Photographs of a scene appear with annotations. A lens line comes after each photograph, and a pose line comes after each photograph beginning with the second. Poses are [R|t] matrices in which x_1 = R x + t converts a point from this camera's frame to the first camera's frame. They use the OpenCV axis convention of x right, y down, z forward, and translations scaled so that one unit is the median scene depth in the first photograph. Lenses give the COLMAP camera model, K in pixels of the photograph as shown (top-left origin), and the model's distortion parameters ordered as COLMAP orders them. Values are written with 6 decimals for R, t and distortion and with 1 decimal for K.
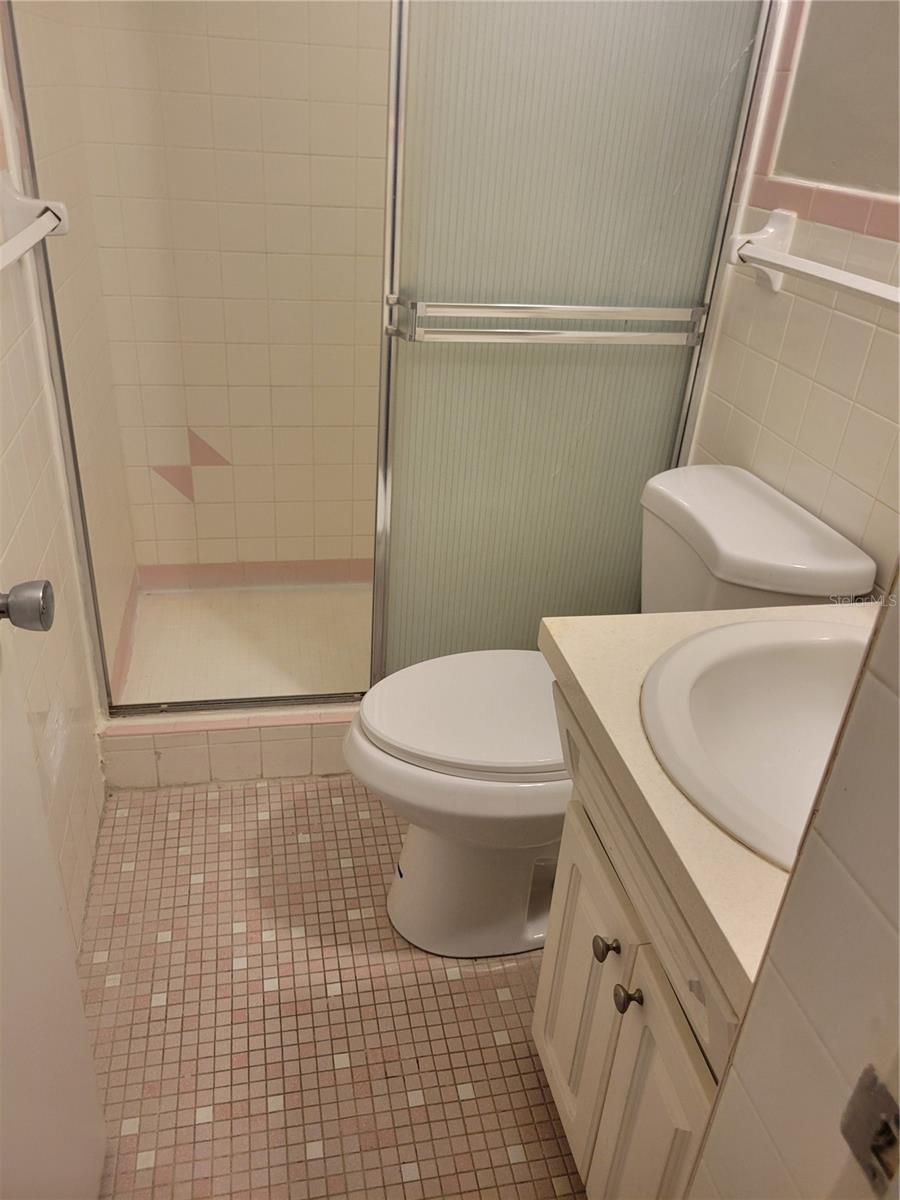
lens RADIAL K [[904.7, 0, 437.6], [0, 904.7, 603.1], [0, 0, 1]] dist [0.039901, -0.023257]
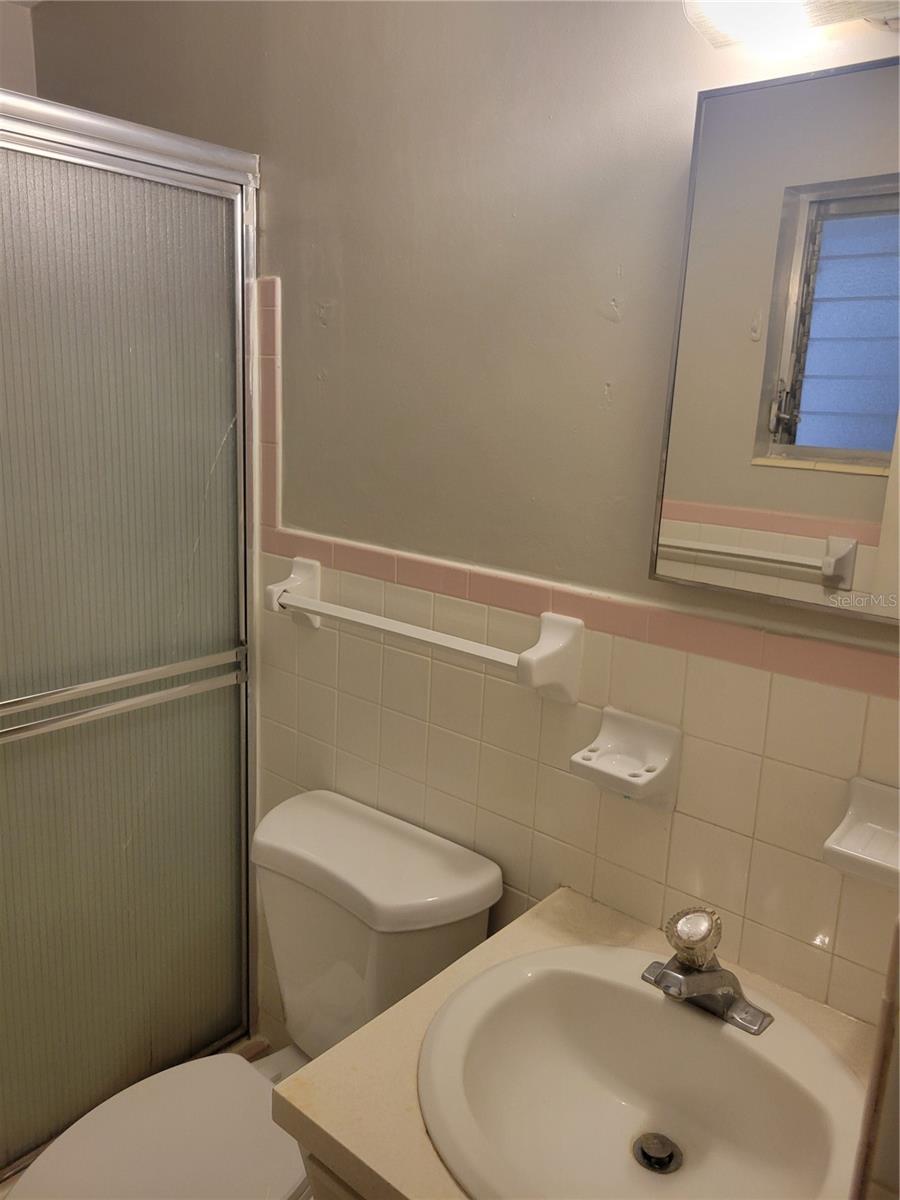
lens RADIAL K [[904.7, 0, 440.1], [0, 904.7, 600.4], [0, 0, 1]] dist [0.039901, -0.023257]
pose [[0.789021, -0.165301, 0.591711, -0.128956], [0.304815, 0.941550, -0.143425, -0.162251], [-0.533417, 0.293528, 0.793289, 0.063732]]
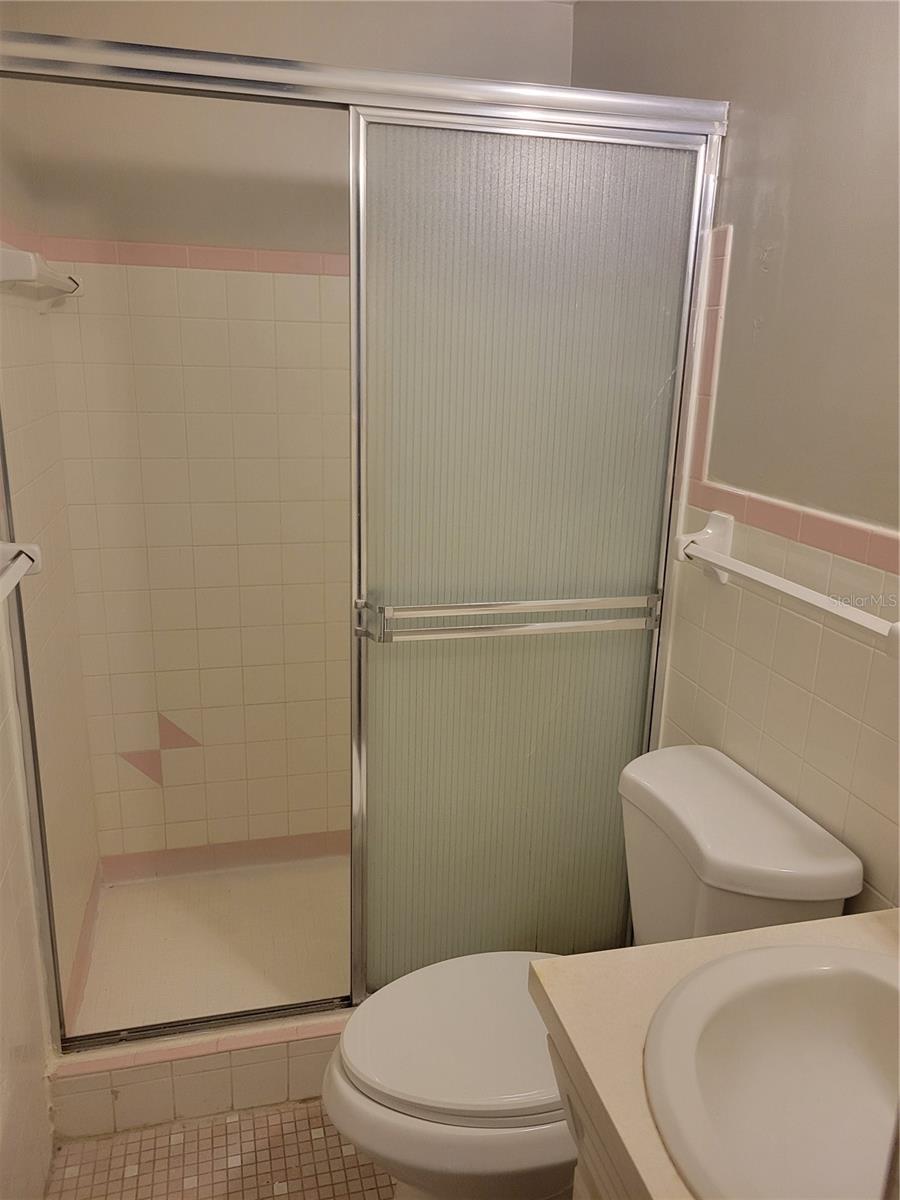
lens RADIAL K [[904.7, 0, 456.6], [0, 904.7, 607.6], [0, 0, 1]] dist [0.039901, -0.023257]
pose [[0.997357, -0.048603, 0.054000, 0.003184], [0.059758, 0.971523, -0.229285, -0.084839], [-0.041318, 0.231906, 0.971860, -0.003709]]
